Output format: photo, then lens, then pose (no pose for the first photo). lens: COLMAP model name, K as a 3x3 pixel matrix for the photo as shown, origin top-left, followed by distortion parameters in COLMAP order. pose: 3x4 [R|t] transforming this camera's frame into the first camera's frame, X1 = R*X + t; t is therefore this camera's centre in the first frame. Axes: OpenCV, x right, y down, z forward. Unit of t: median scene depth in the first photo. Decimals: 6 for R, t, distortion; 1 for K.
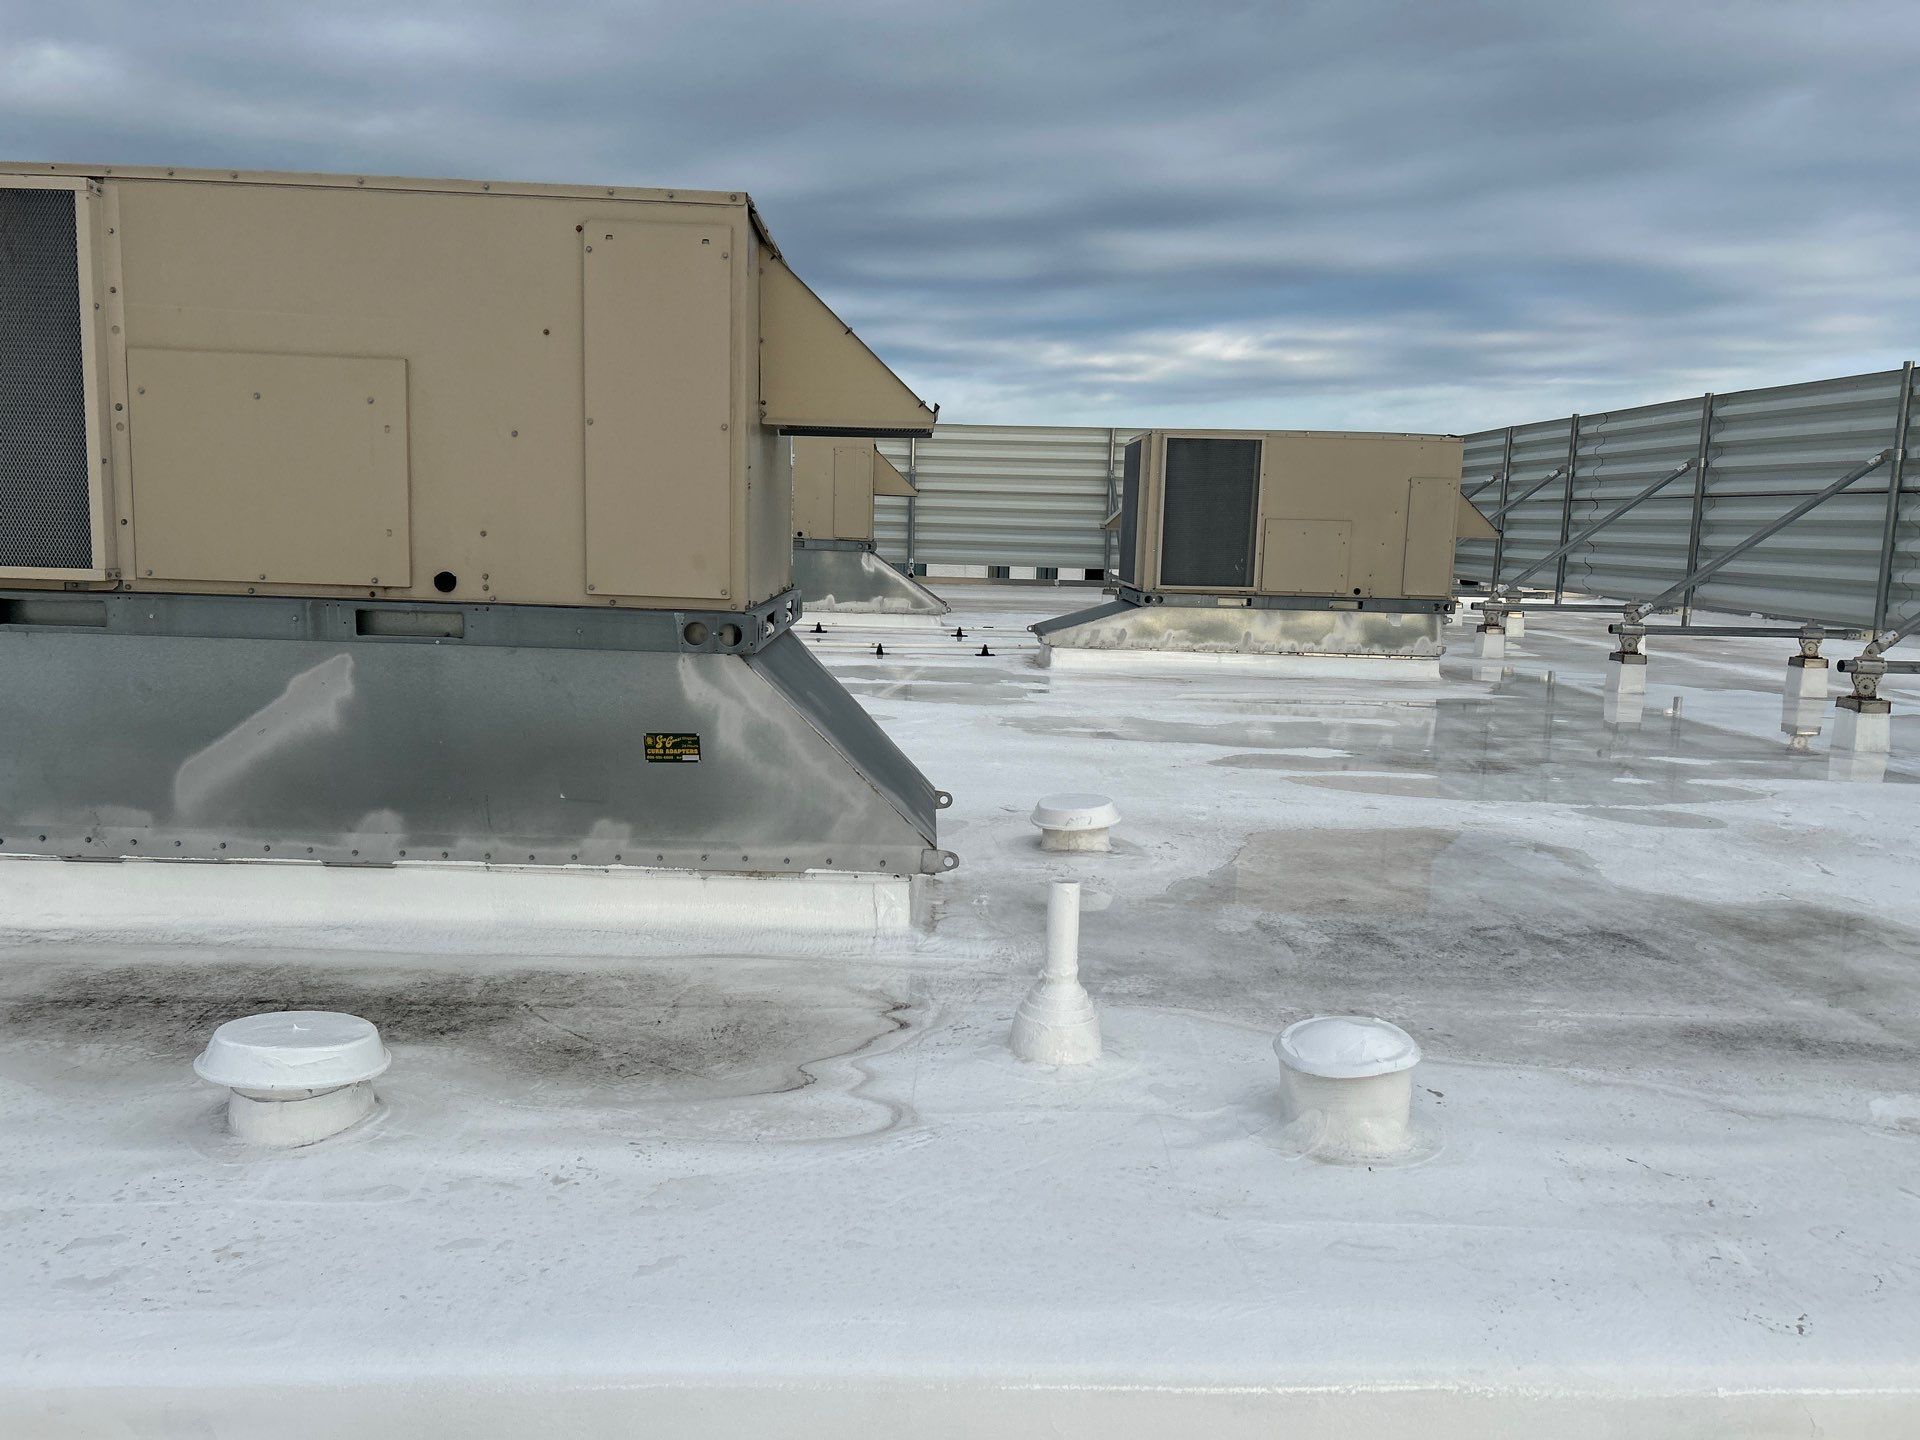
lens RADIAL K [[1424.8, 0, 955.6], [0, 1424.8, 734.3], [0, 0, 1]] dist [0.032108, -0.033961]
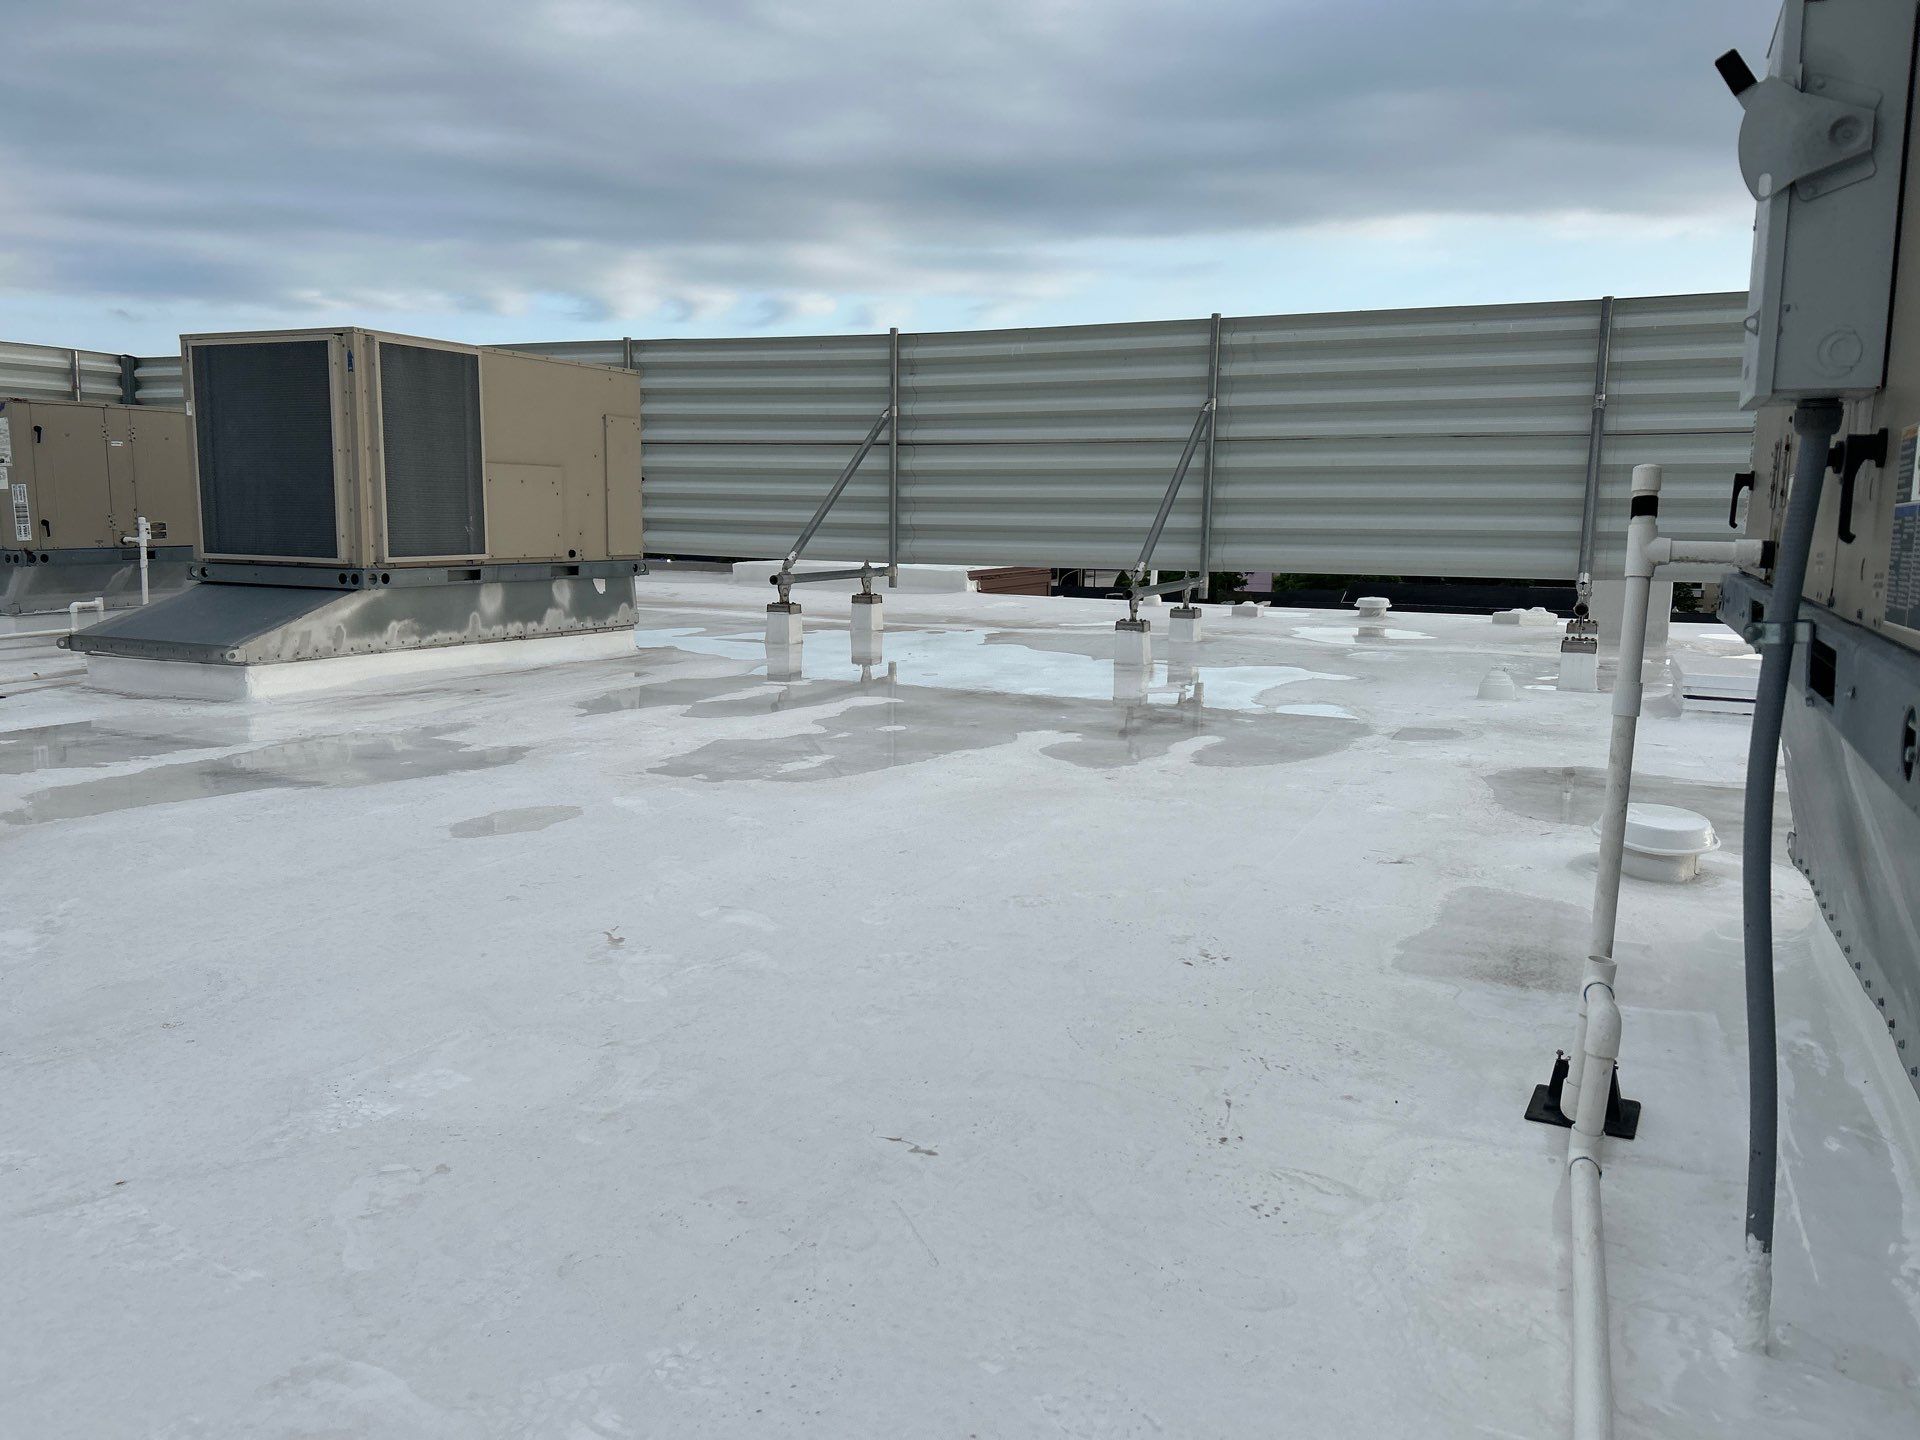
lens RADIAL K [[1436.5, 0, 948.2], [0, 1436.5, 724.3], [0, 0, 1]] dist [0.047964, -0.054101]
pose [[0.414613, -0.154176, 0.896842, -1.050312], [0.130819, 0.985405, 0.108922, -0.185553], [-0.900545, 0.072164, 0.428731, 1.322670]]
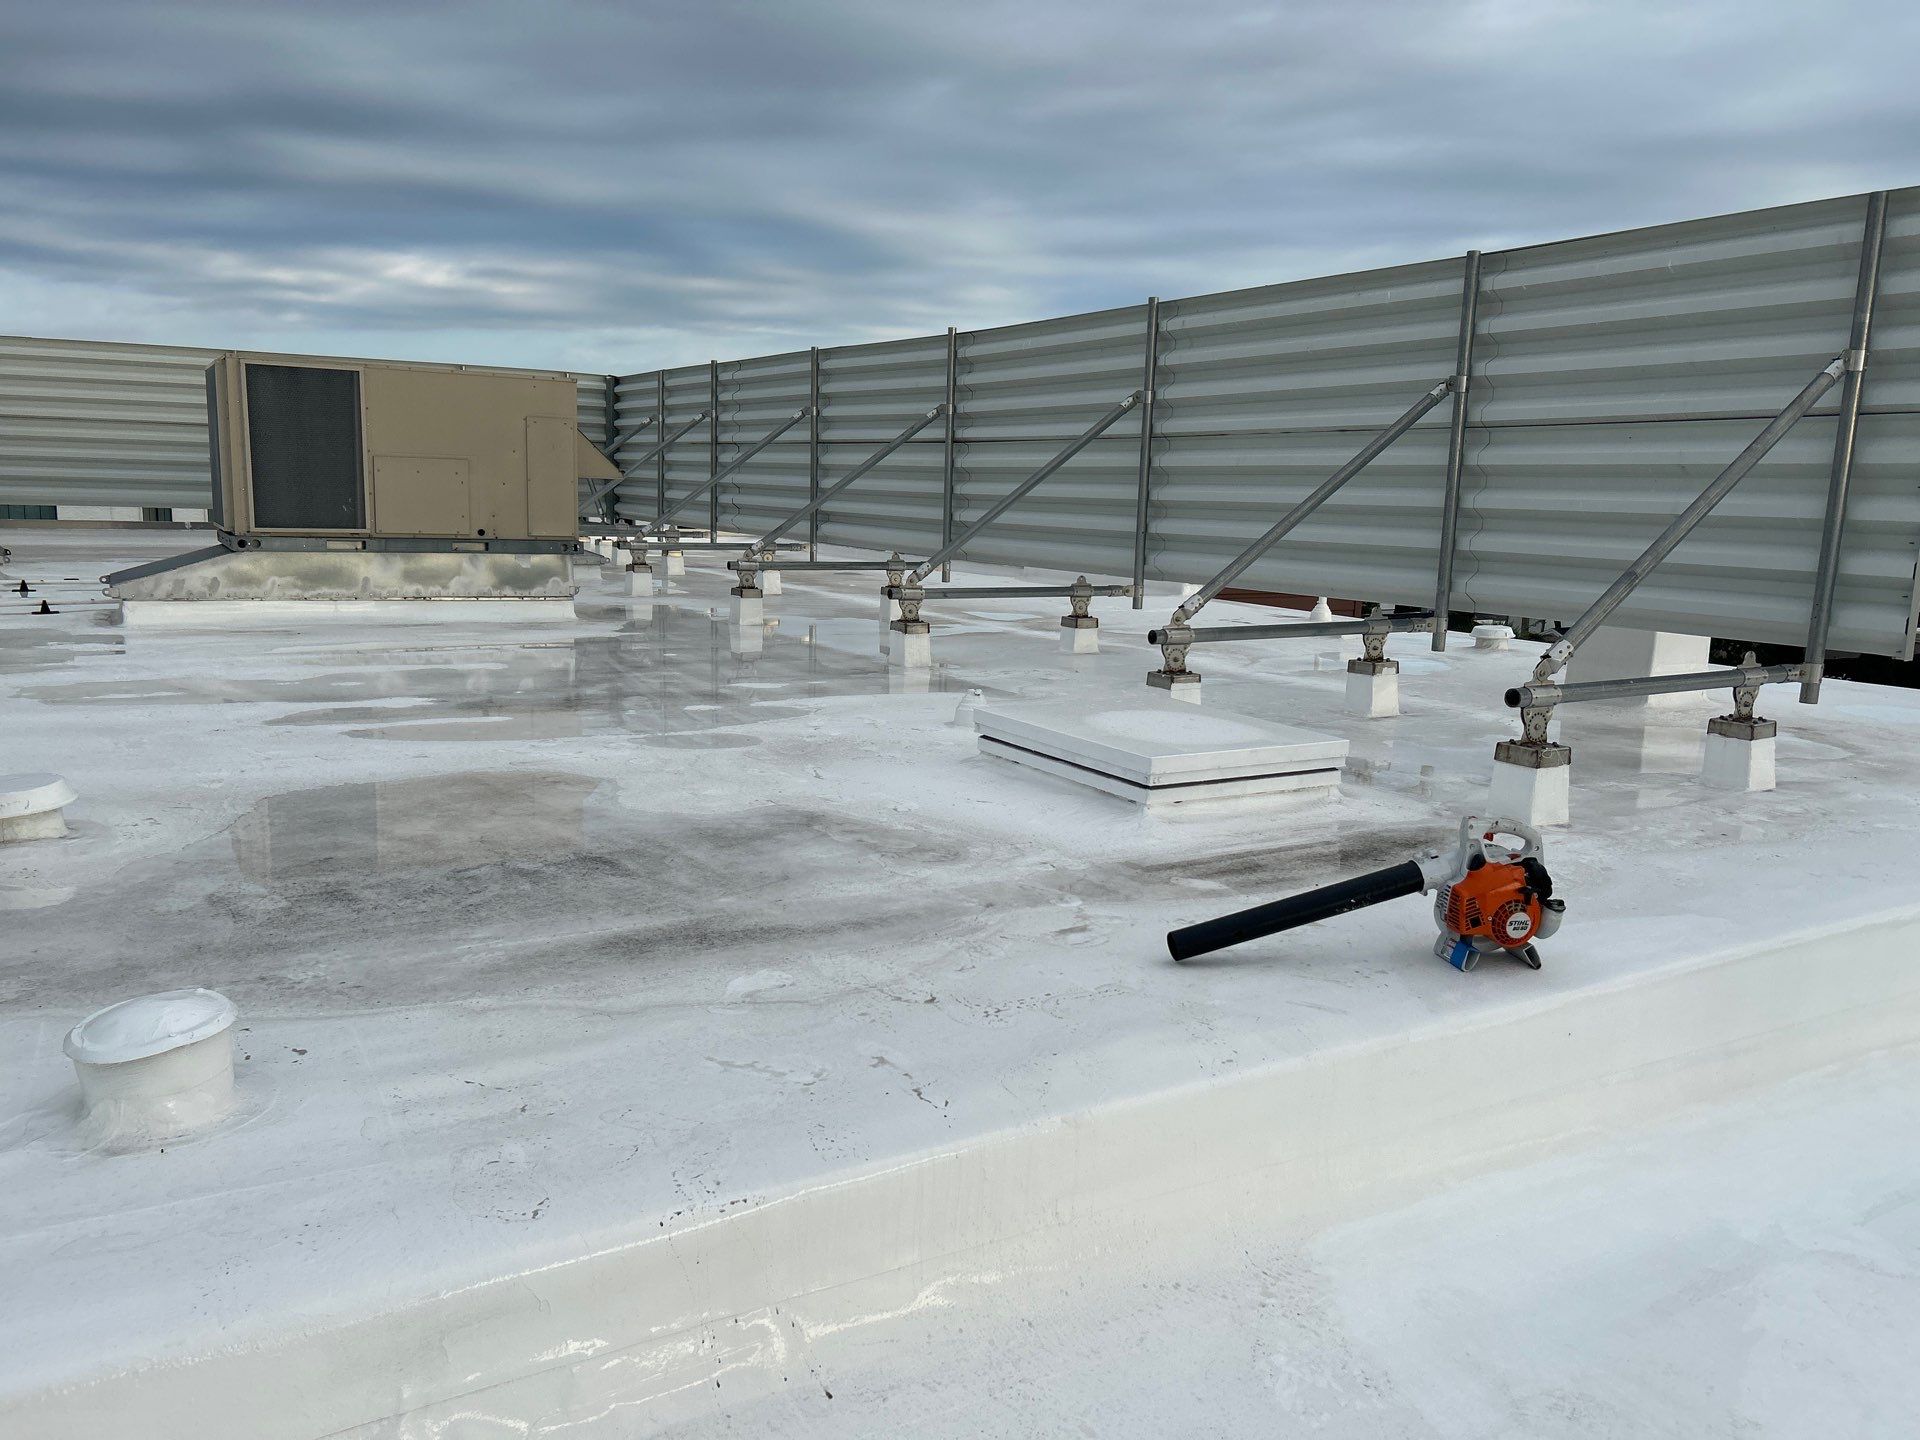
lens RADIAL K [[1436.5, 0, 974.6], [0, 1436.5, 720.3], [0, 0, 1]] dist [0.047964, -0.054101]
pose [[0.862859, -0.078942, 0.499241, 0.194178], [0.064003, 0.996842, 0.047006, 0.007675], [-0.501375, -0.008607, 0.865187, -0.057010]]
